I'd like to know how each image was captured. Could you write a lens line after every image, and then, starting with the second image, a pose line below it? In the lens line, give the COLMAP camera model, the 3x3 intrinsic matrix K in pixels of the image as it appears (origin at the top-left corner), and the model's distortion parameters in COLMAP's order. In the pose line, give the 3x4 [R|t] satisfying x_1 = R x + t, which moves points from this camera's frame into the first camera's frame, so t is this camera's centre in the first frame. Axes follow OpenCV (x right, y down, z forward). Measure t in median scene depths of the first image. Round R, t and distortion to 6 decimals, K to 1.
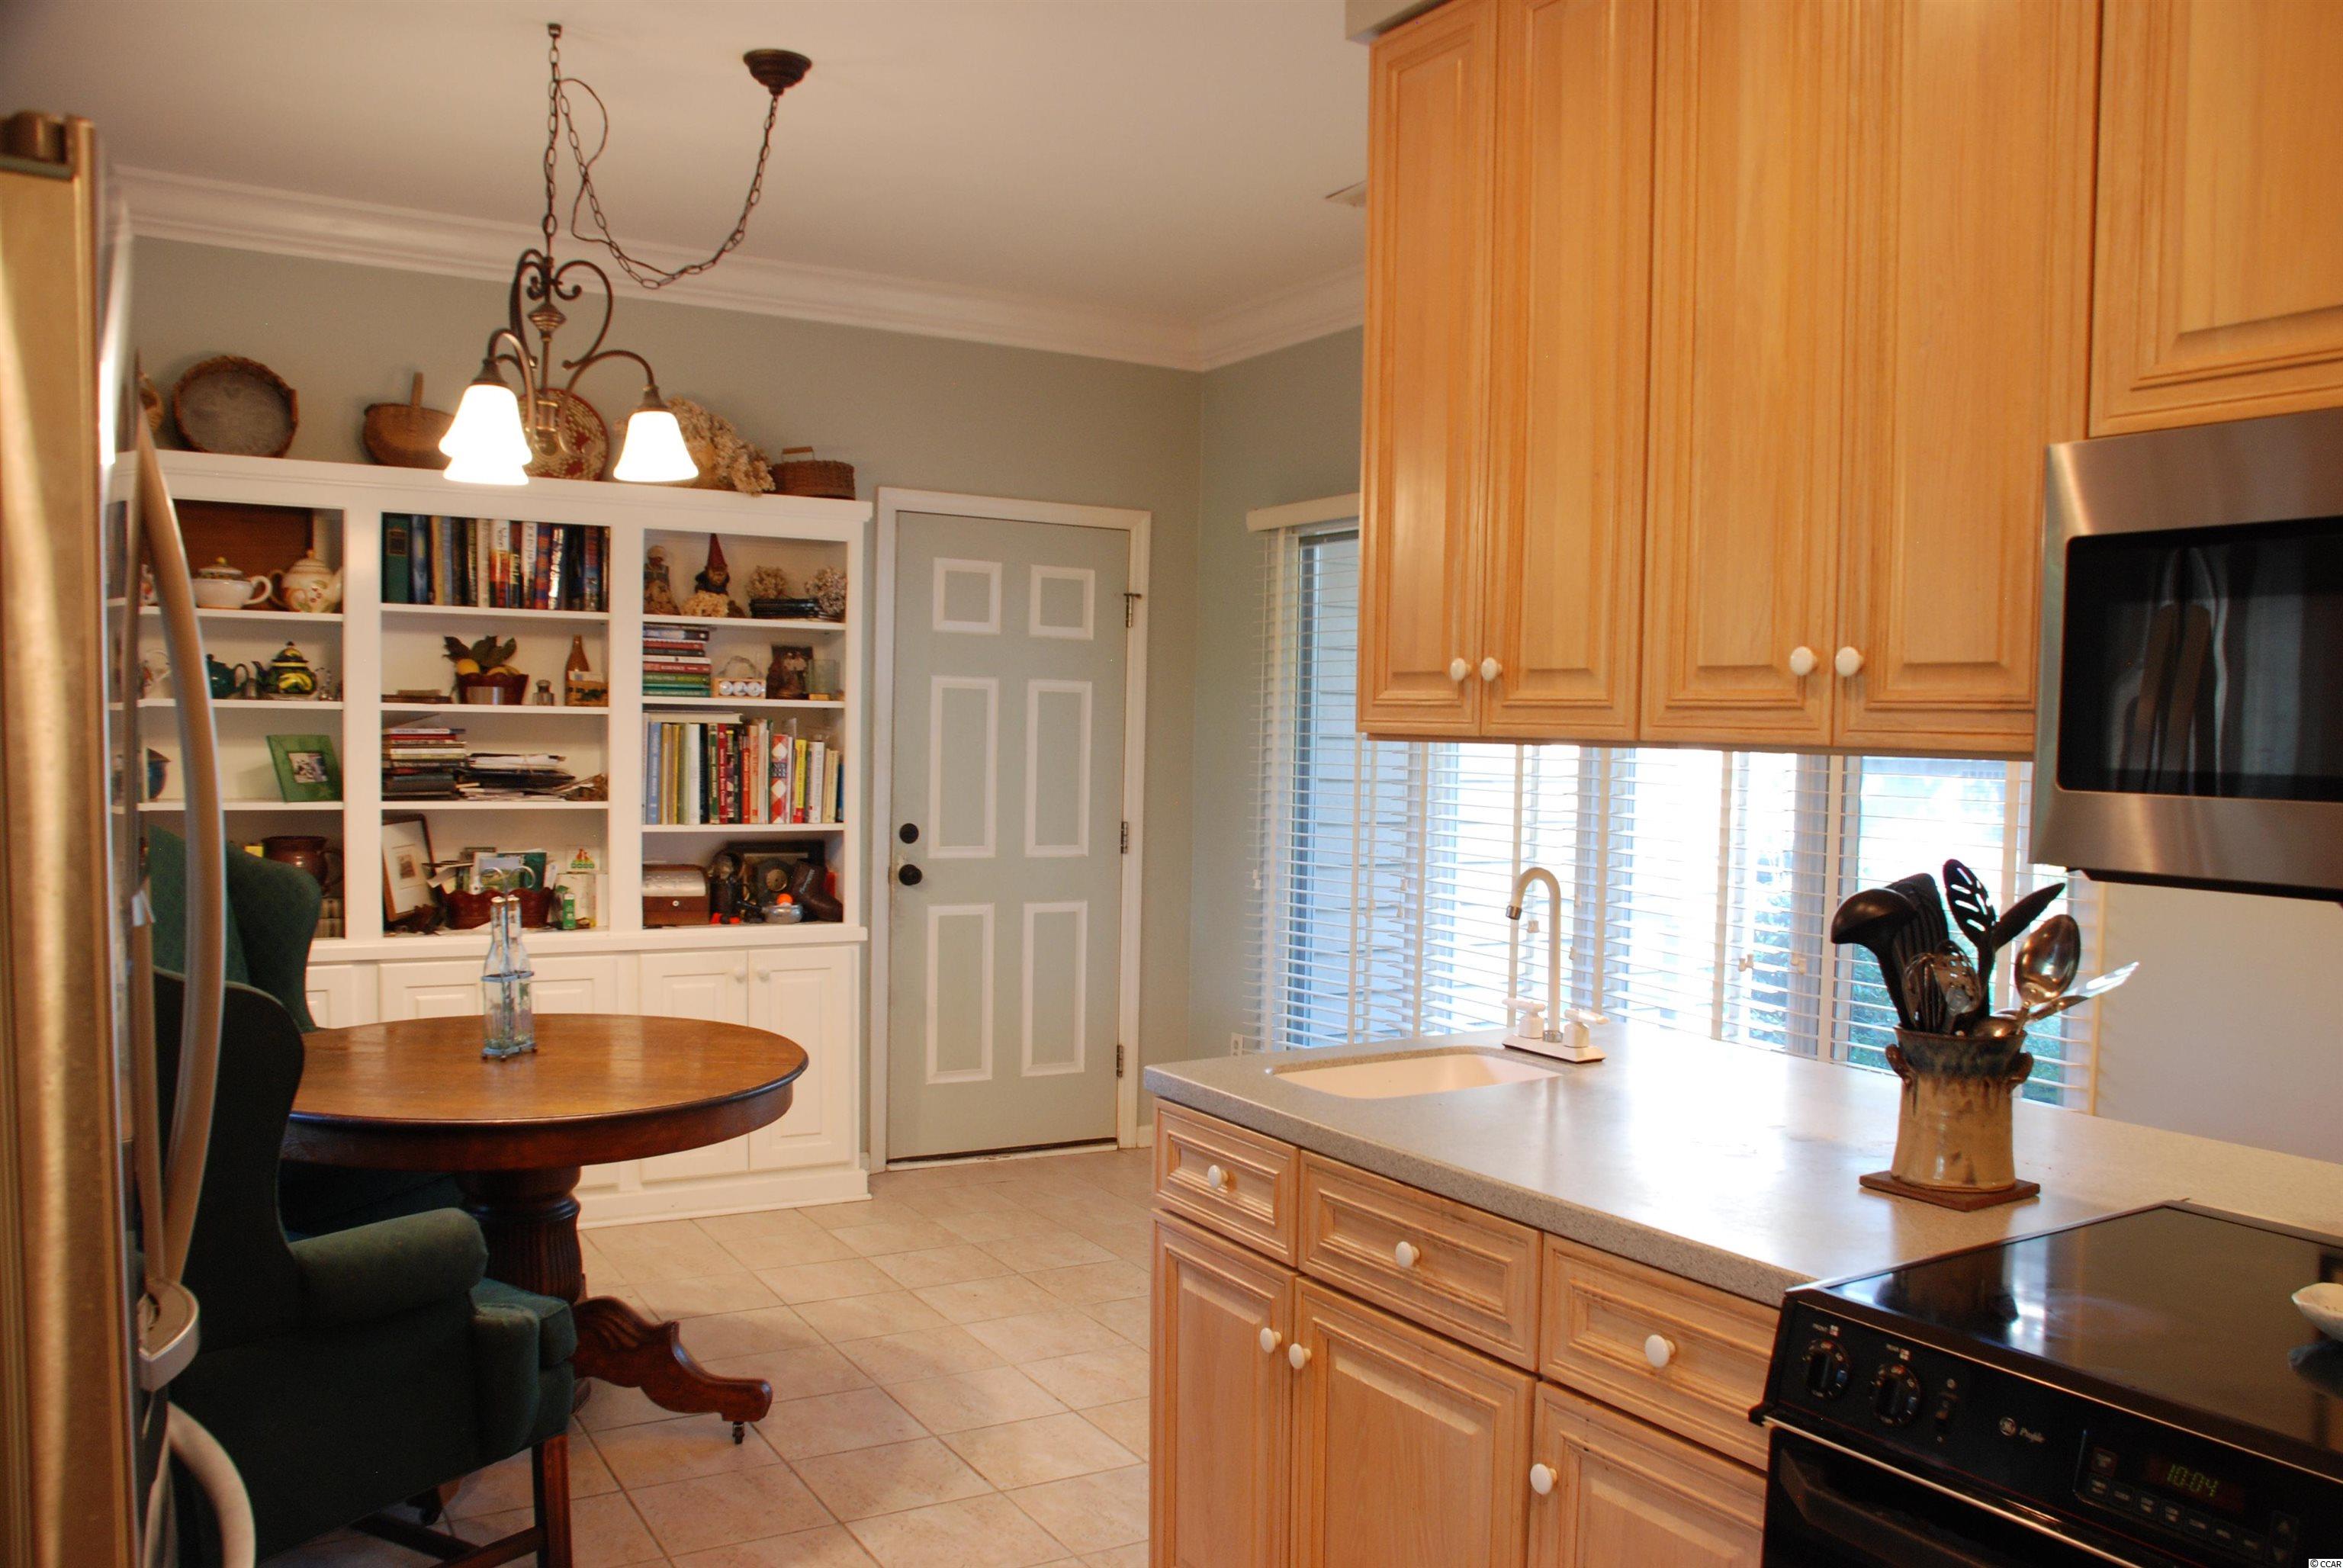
lens RADIAL K [[1854.7, 0, 1212.2], [0, 1854.7, 852.2], [0, 0, 1]] dist [-0.158774, 0.134082]
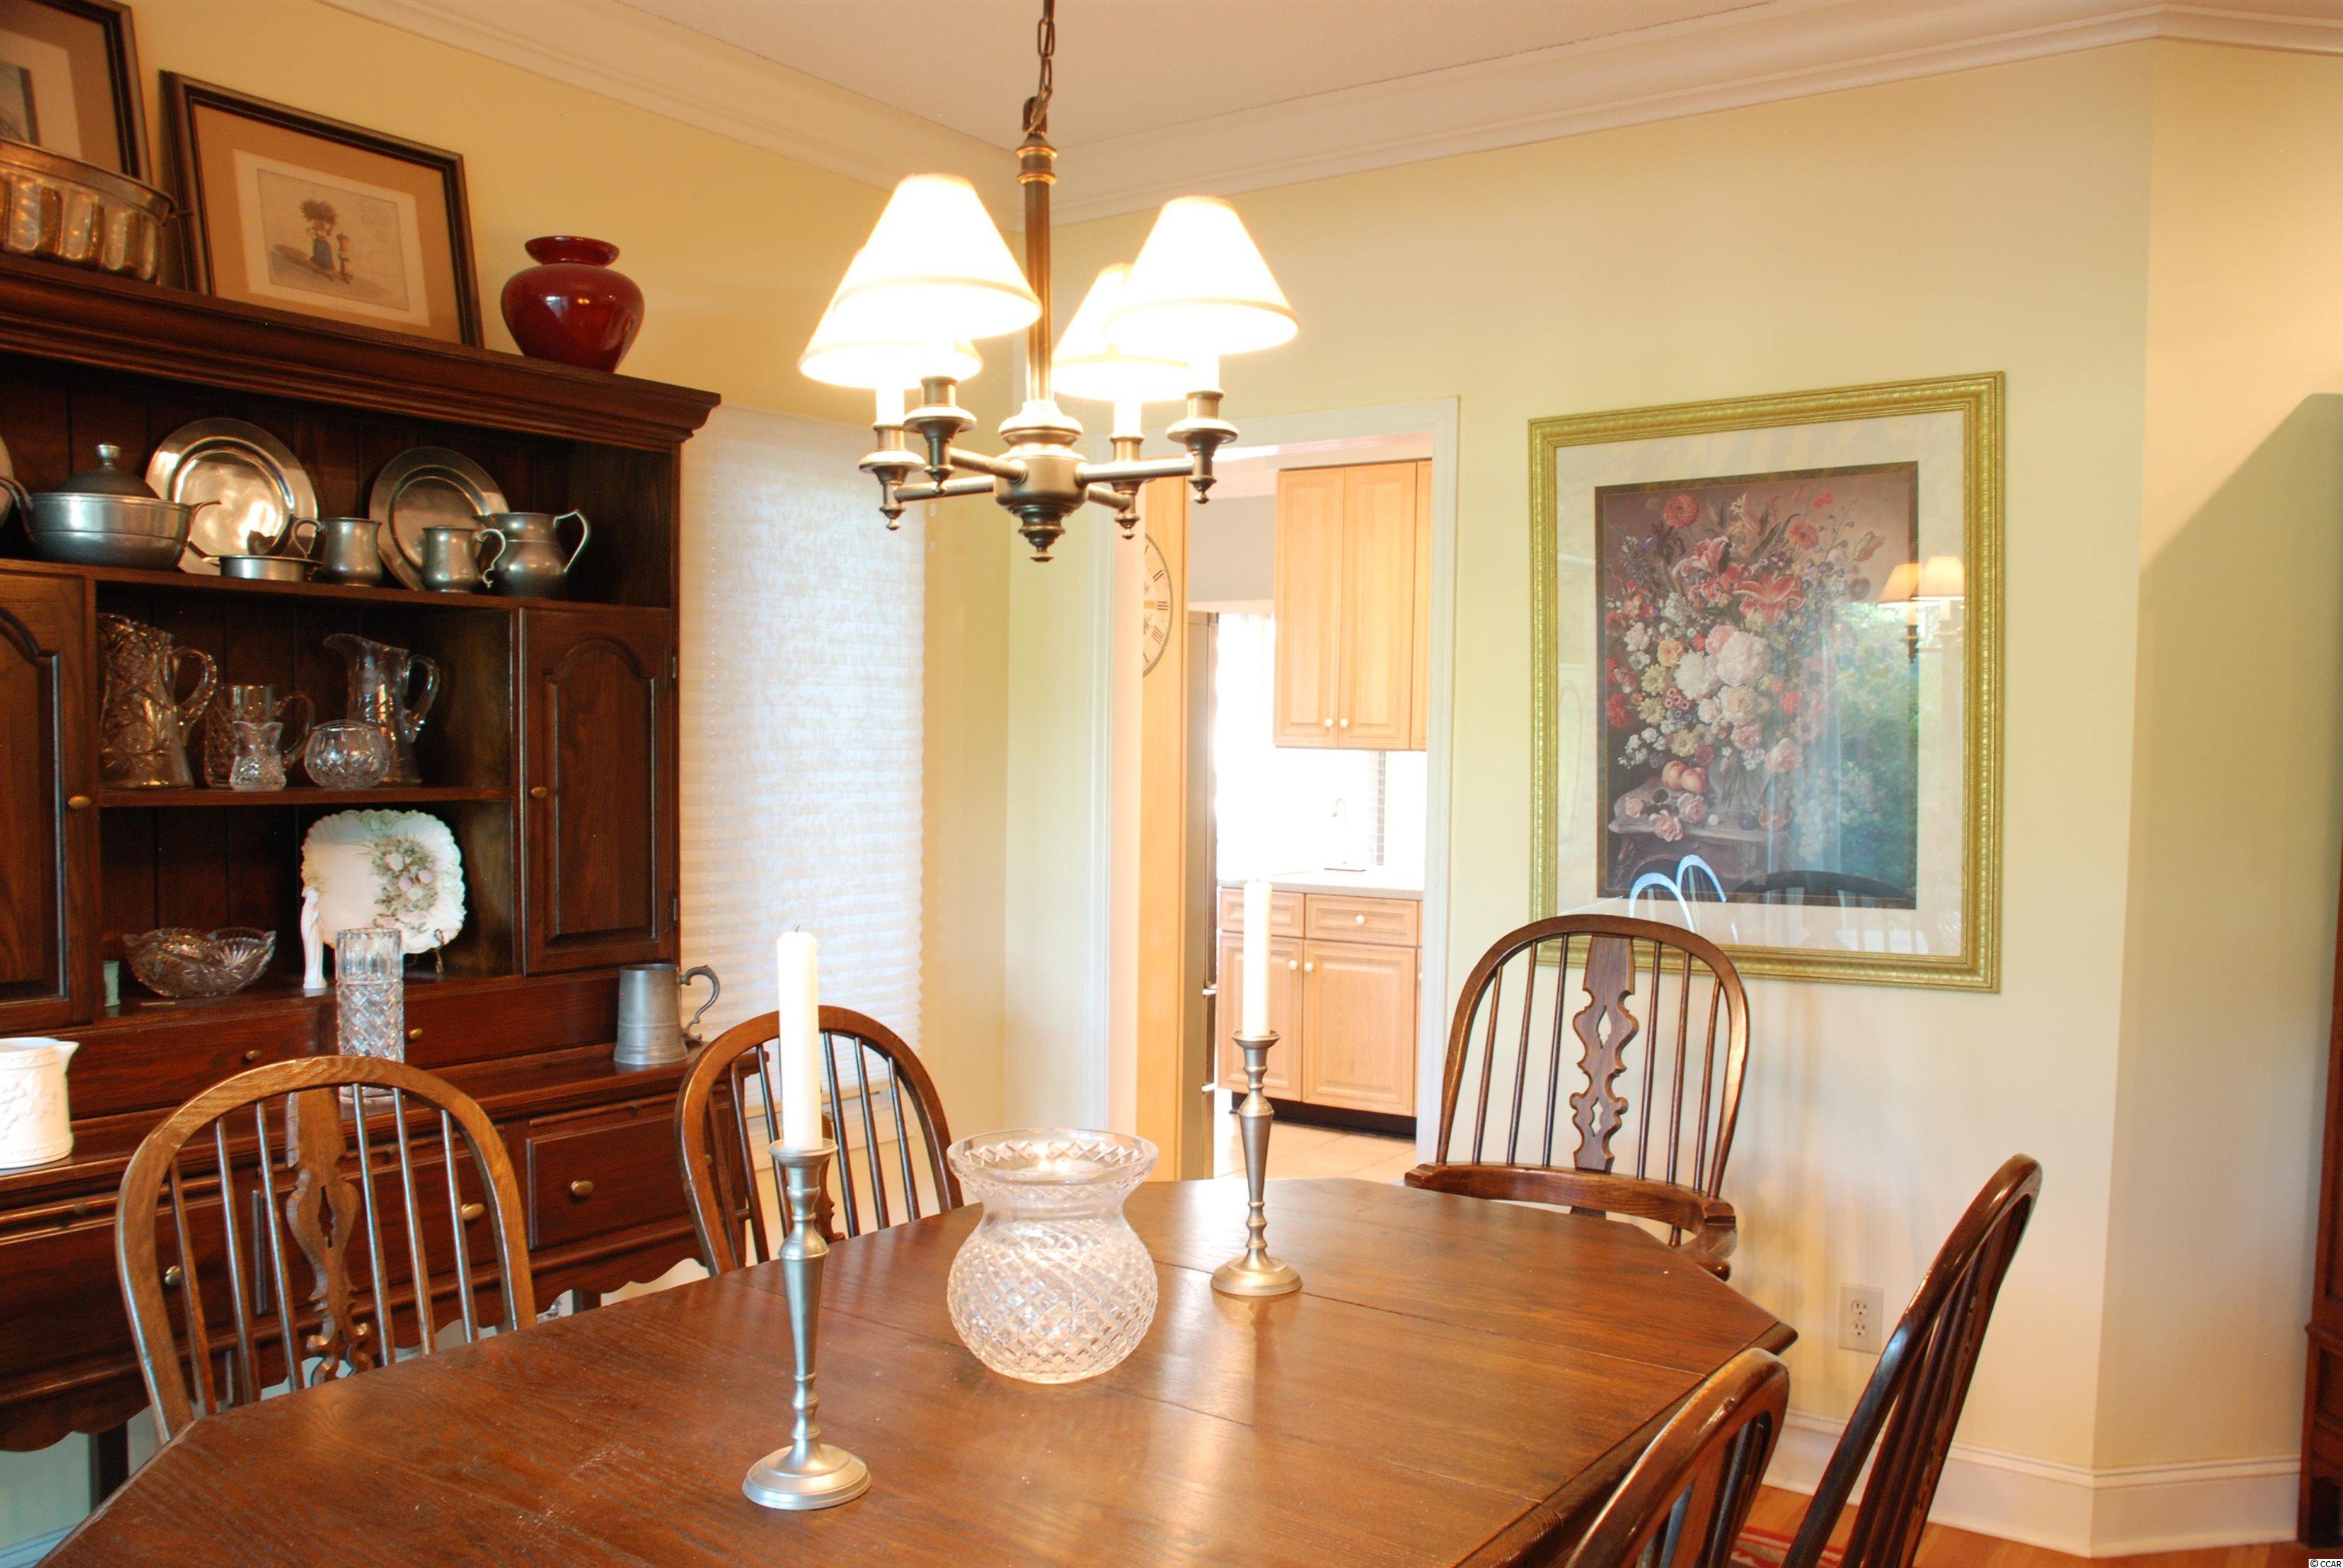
lens RADIAL K [[1860.7, 0, 1219.8], [0, 1860.7, 845.5], [0, 0, 1]] dist [-0.142742, 0.125362]
pose [[0.907606, -0.038426, 0.418061, -0.576586], [0.038574, 0.999223, 0.008100, 0.026520], [-0.418048, 0.008775, 0.908383, -0.703538]]
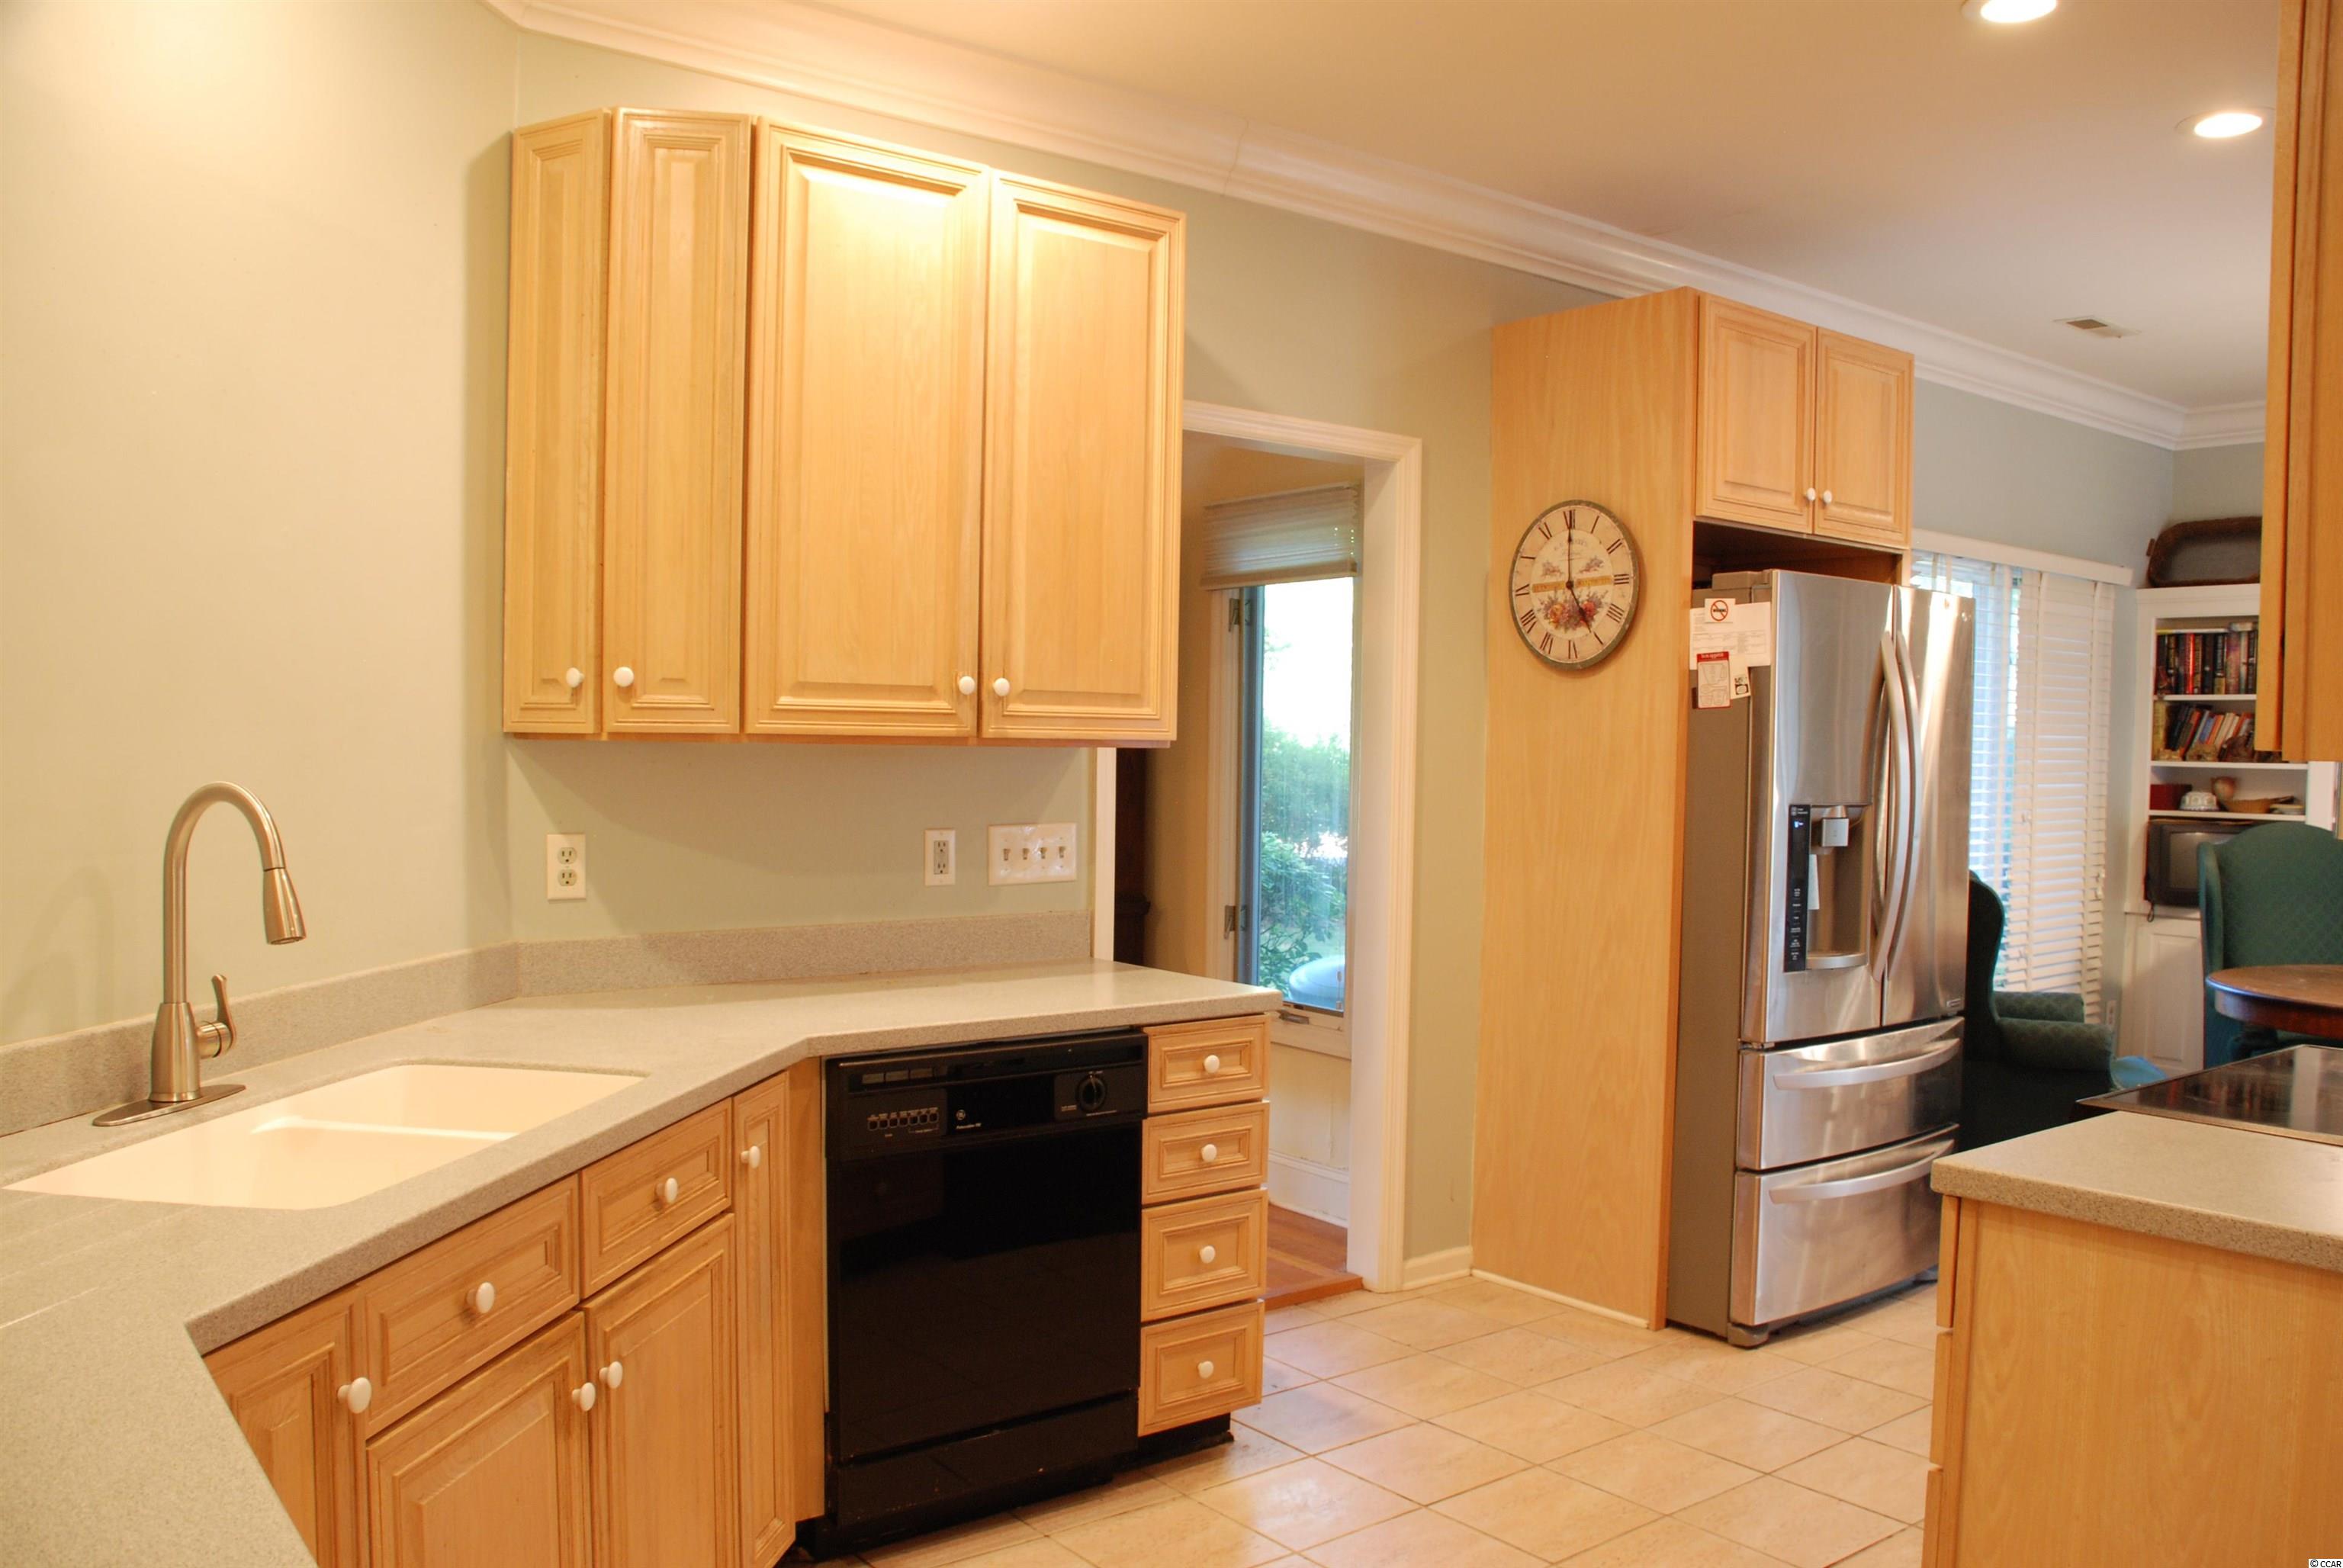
lens RADIAL K [[1840.7, 0, 1211.0], [0, 1840.7, 850.0], [0, 0, 1]] dist [-0.155573, 0.112176]
pose [[0.125009, 0.039052, -0.991387, 0.606961], [-0.075393, 0.996710, 0.029755, 0.022611], [0.989287, 0.071024, 0.127542, -0.107734]]
